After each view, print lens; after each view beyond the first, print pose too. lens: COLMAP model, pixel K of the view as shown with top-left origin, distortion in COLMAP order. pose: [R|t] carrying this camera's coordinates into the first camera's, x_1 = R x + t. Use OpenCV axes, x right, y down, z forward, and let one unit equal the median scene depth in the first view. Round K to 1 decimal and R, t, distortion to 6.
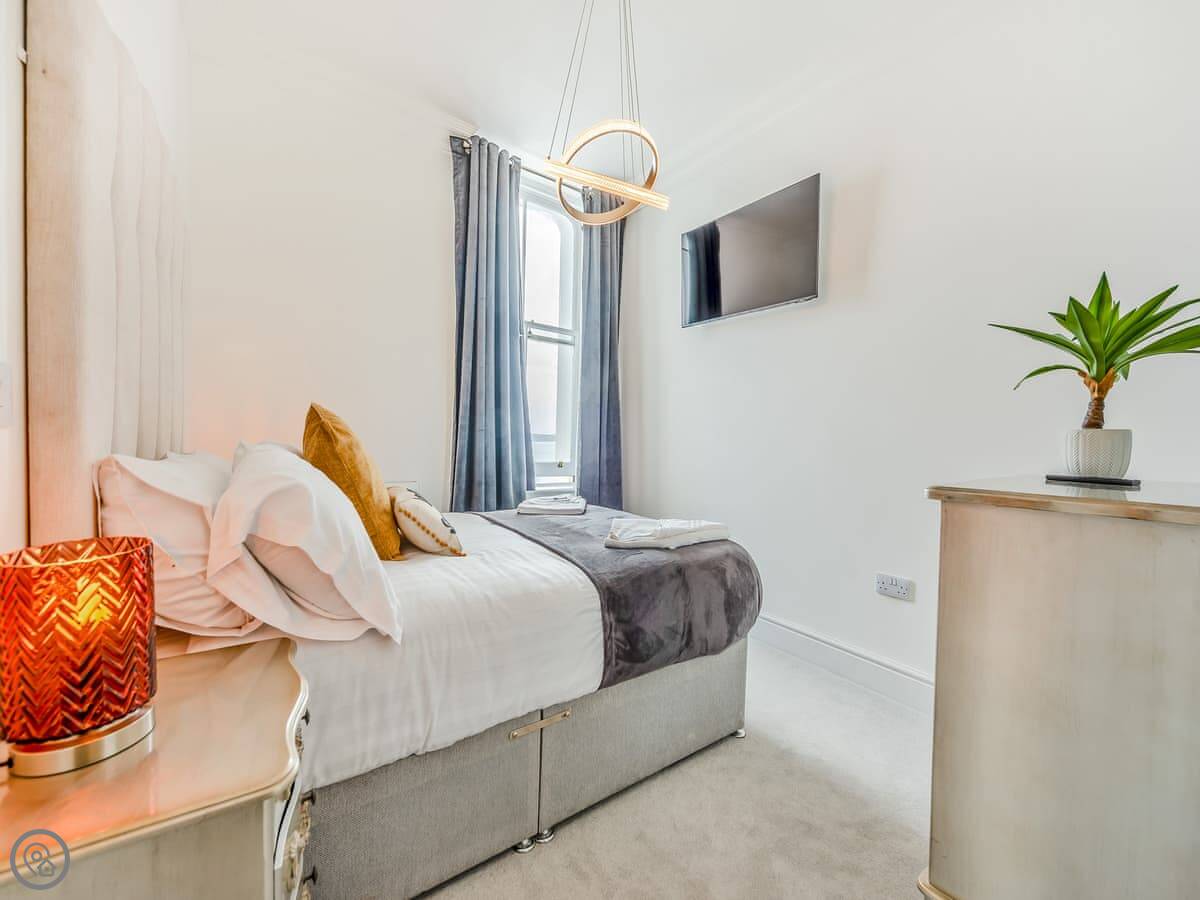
lens RADIAL K [[469.0, 0, 600.0], [0, 469.0, 450.0], [0, 0, 1]] dist [0.007220, -0.000168]
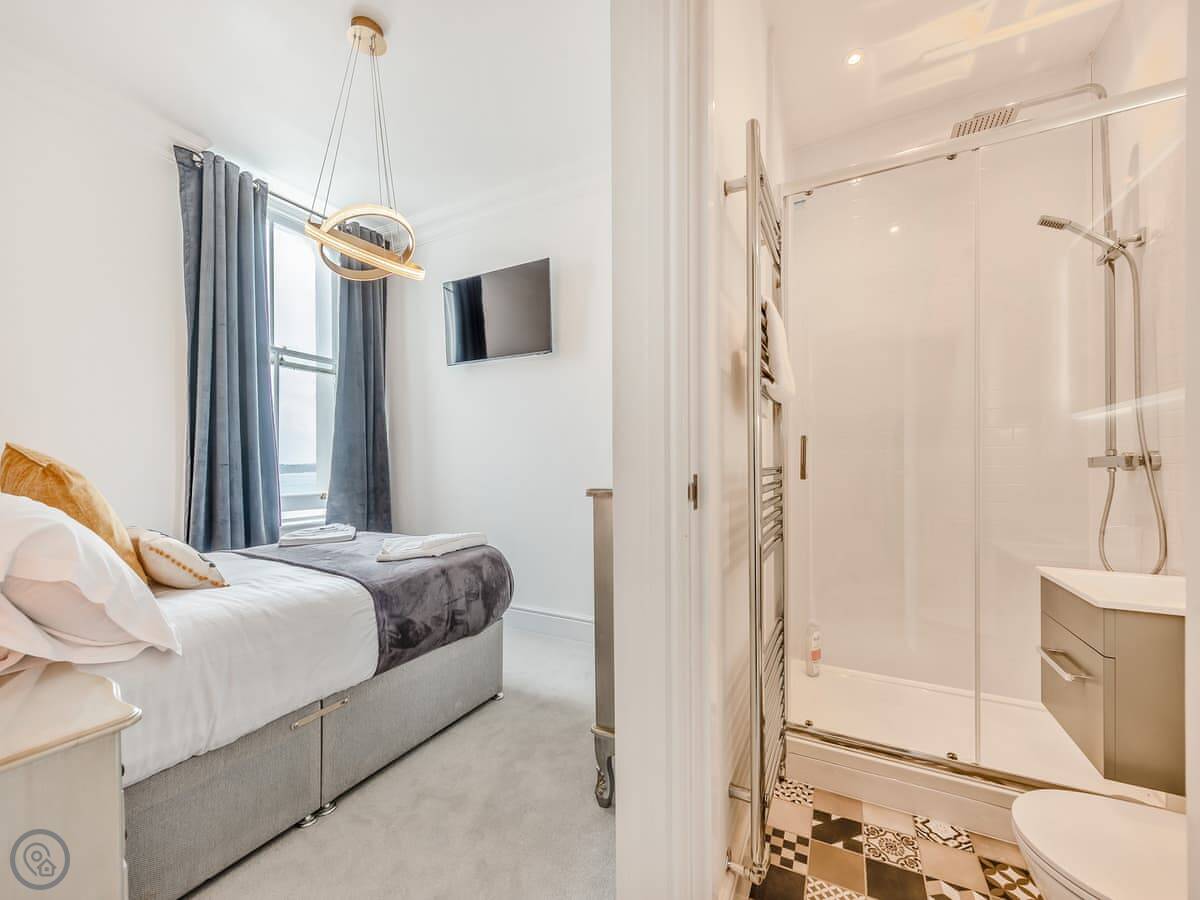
lens RADIAL K [[469.0, 0, 600.0], [0, 469.0, 450.0], [0, 0, 1]] dist [0.007220, -0.000168]
pose [[0.894645, -0.027279, 0.445944, -0.006752], [0.049238, 0.998074, -0.037727, 0.001984], [-0.444056, 0.055710, 0.894265, -0.327192]]
